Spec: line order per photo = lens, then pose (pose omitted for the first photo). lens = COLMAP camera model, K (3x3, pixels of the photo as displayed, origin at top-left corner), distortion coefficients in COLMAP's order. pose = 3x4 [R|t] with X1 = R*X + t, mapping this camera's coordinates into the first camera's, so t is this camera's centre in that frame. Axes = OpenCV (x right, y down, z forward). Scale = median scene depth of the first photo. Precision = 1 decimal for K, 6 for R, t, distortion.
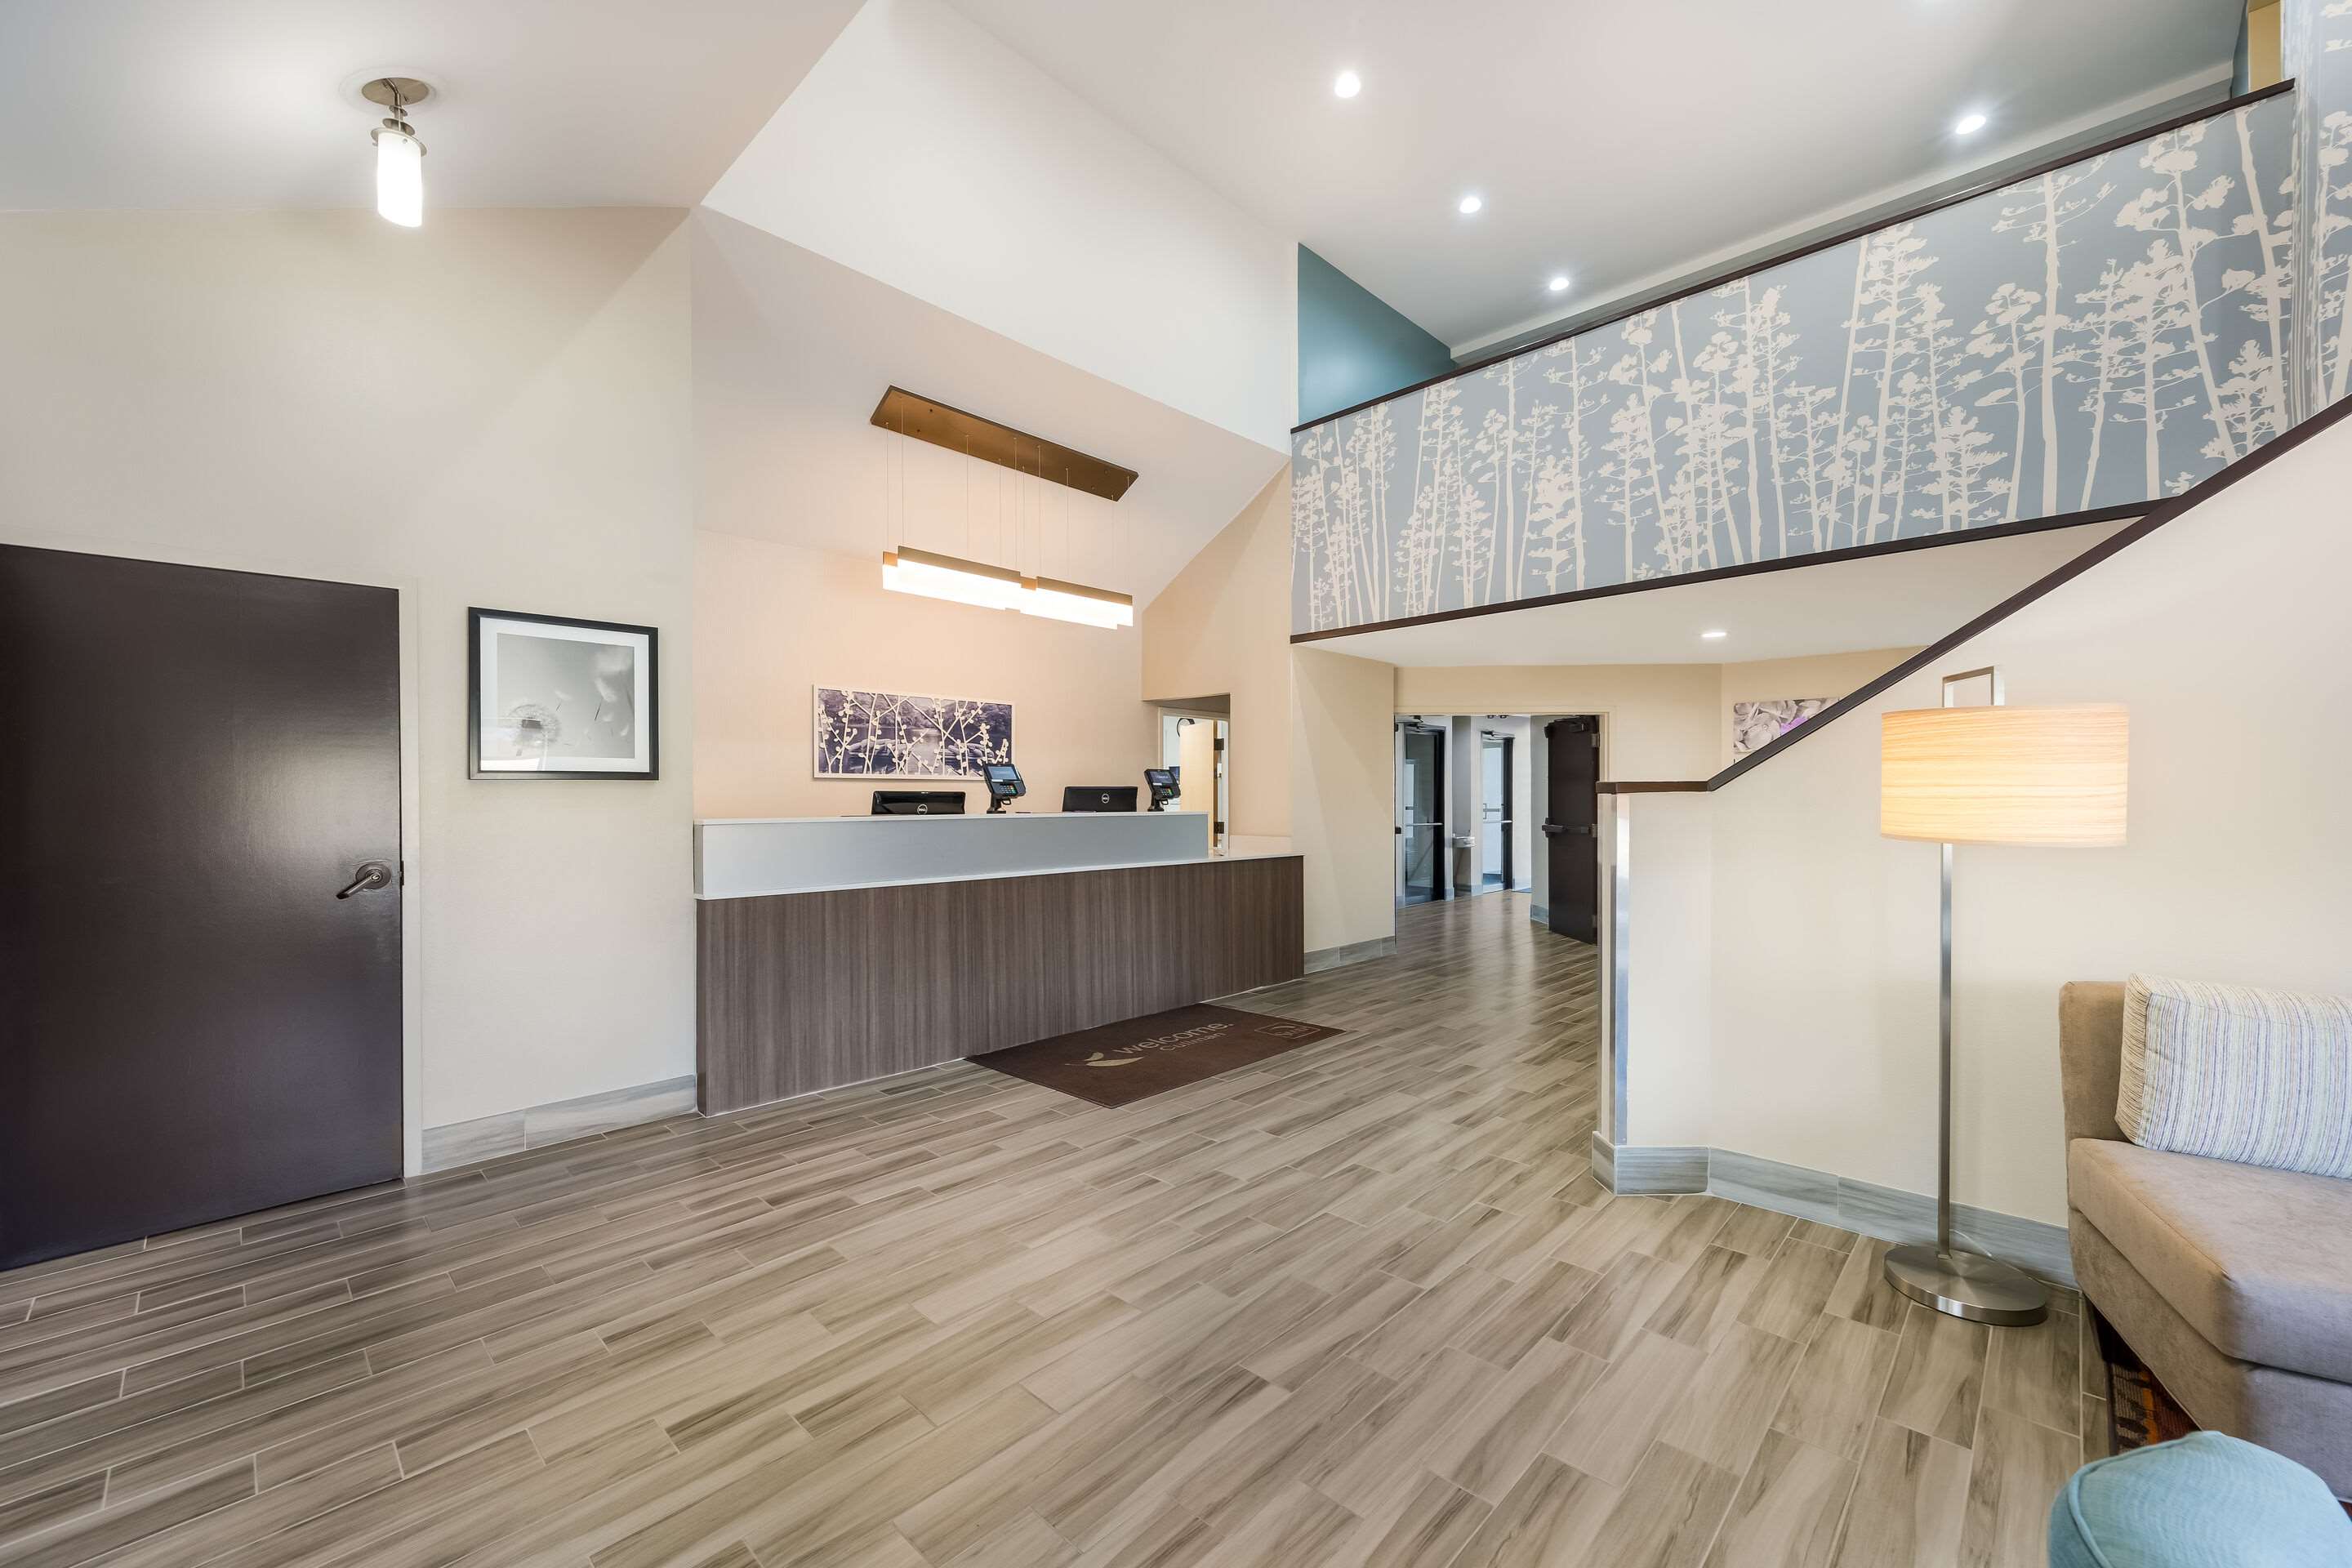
lens RADIAL K [[937.1, 0, 1176.0], [0, 937.1, 795.2], [0, 0, 1]] dist [-0.001591, -0.000253]
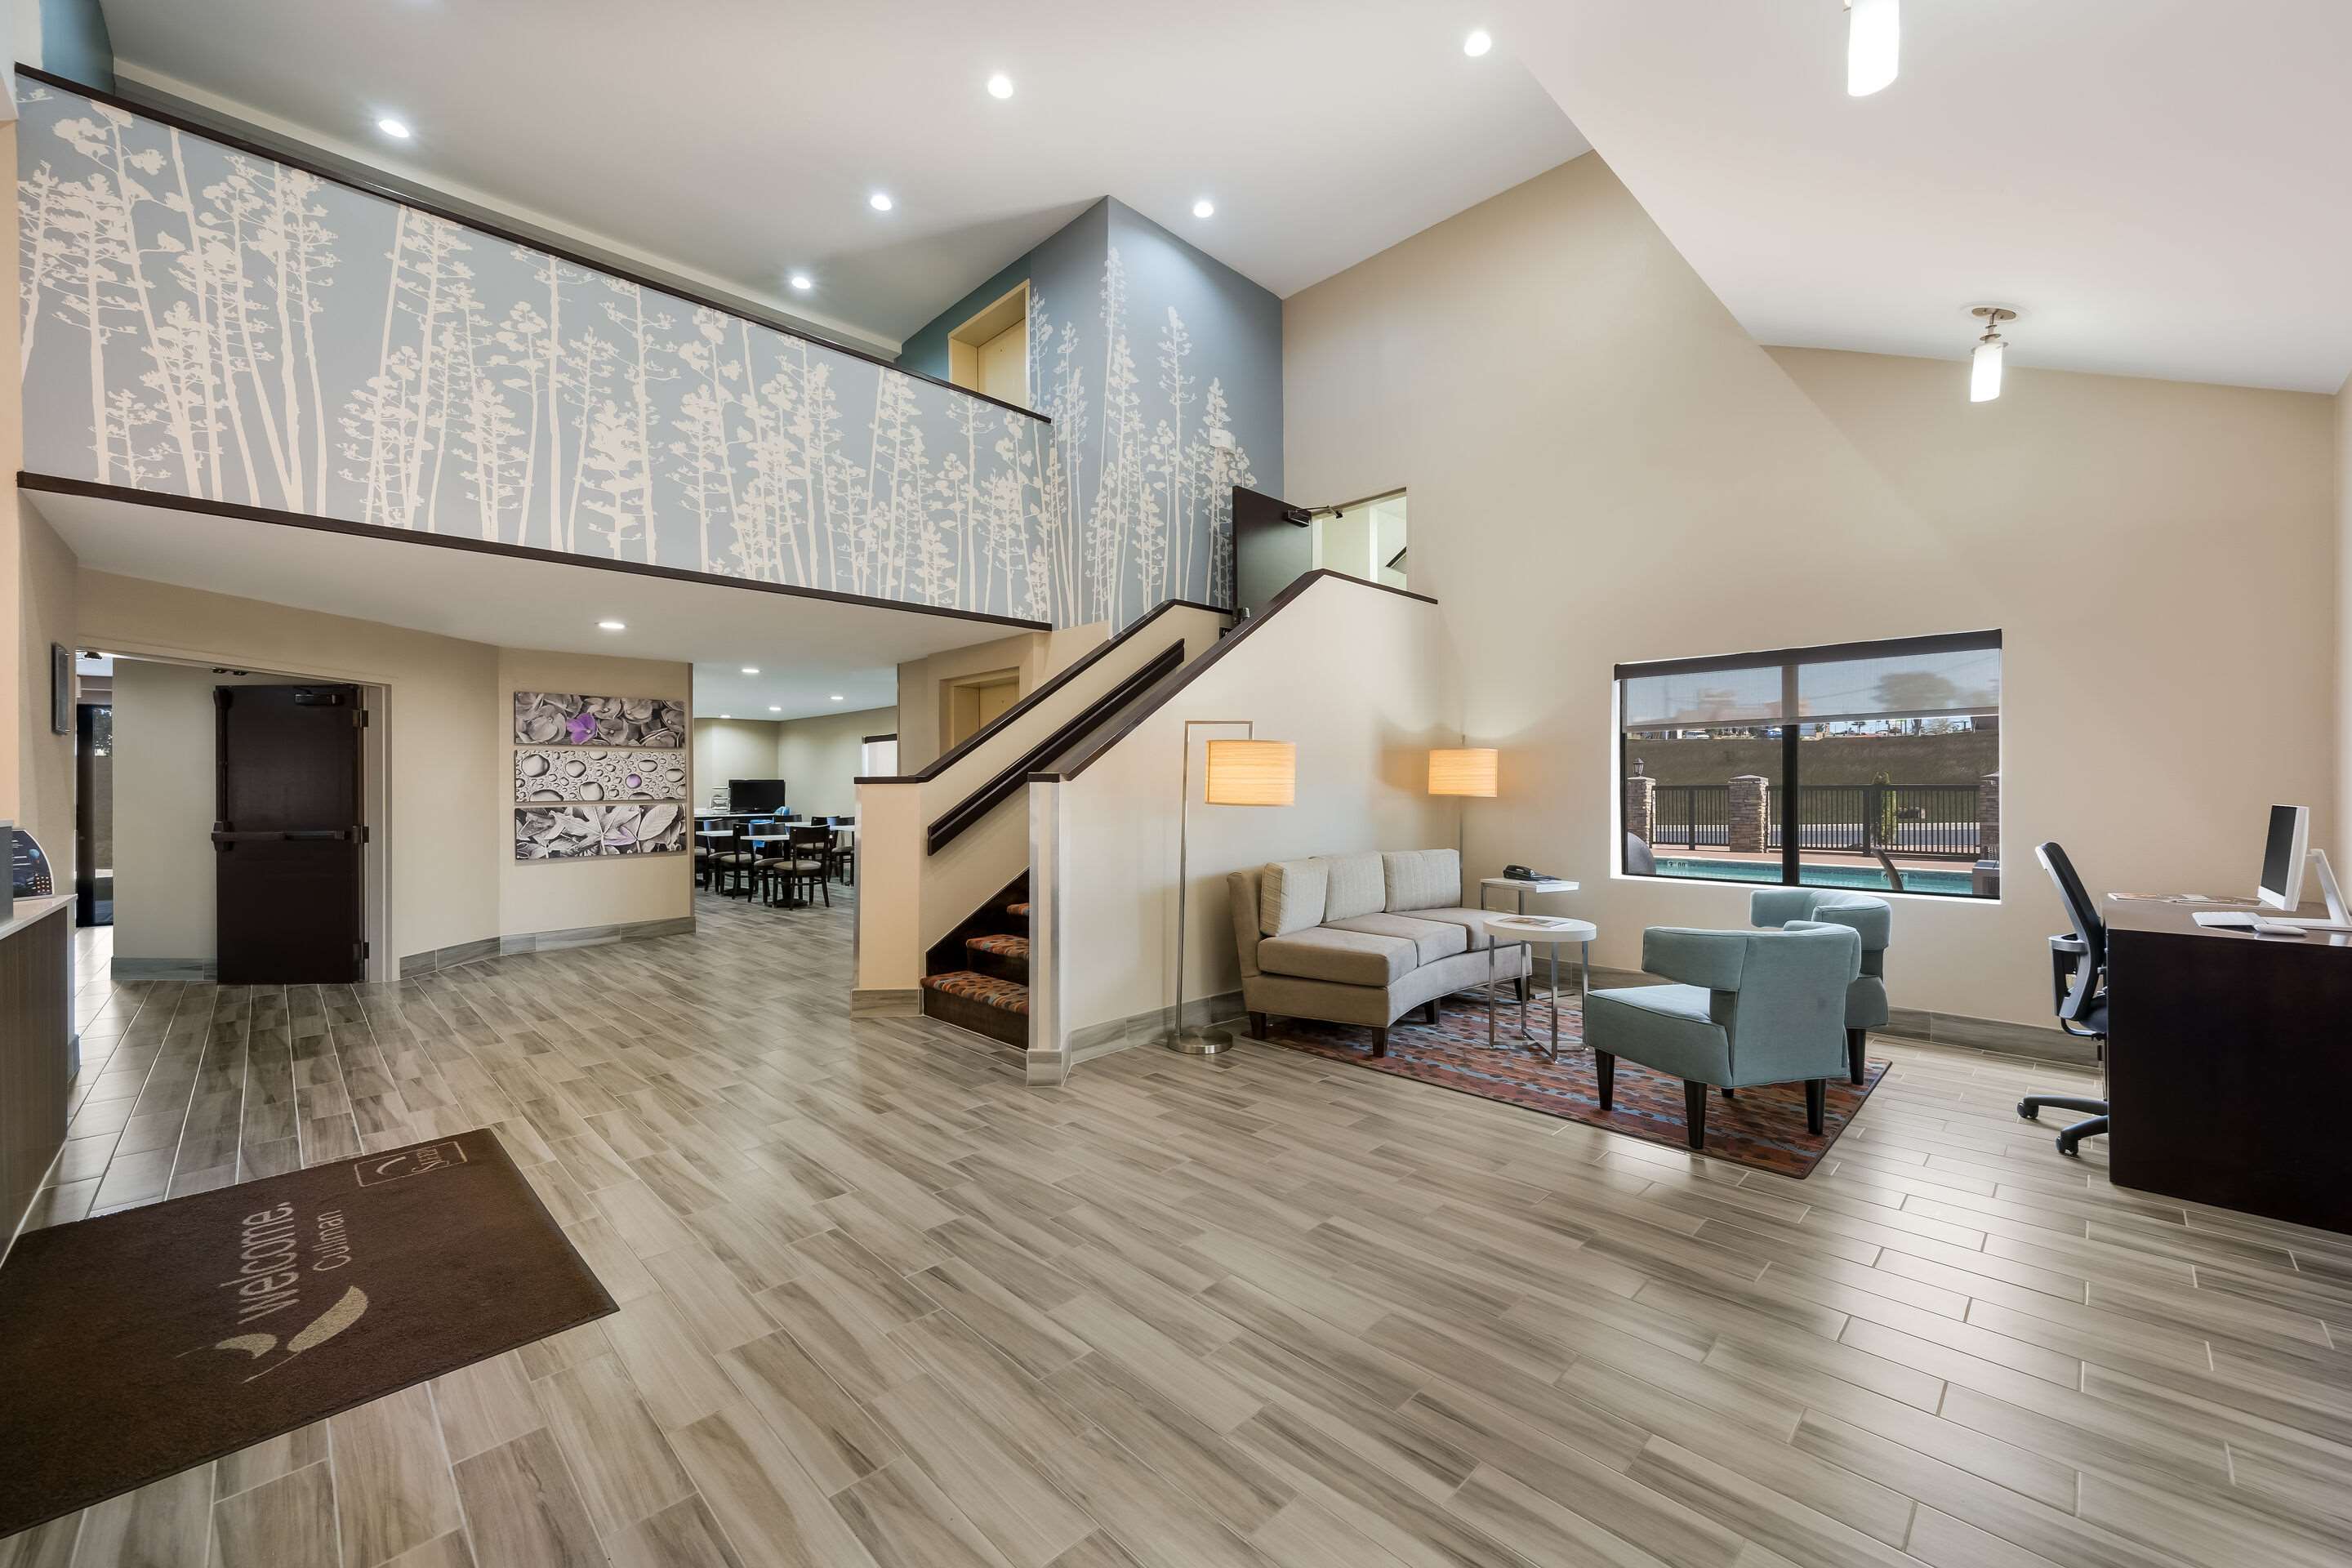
lens RADIAL K [[902.8, 0, 1207.8], [0, 902.8, 785.1], [0, 0, 1]] dist [0.001961, 0.000325]
pose [[0.004574, 0.005288, 0.999976, -0.491943], [0.003946, 0.999978, -0.005306, 0.006136], [-0.999982, 0.003970, 0.004553, 0.480454]]
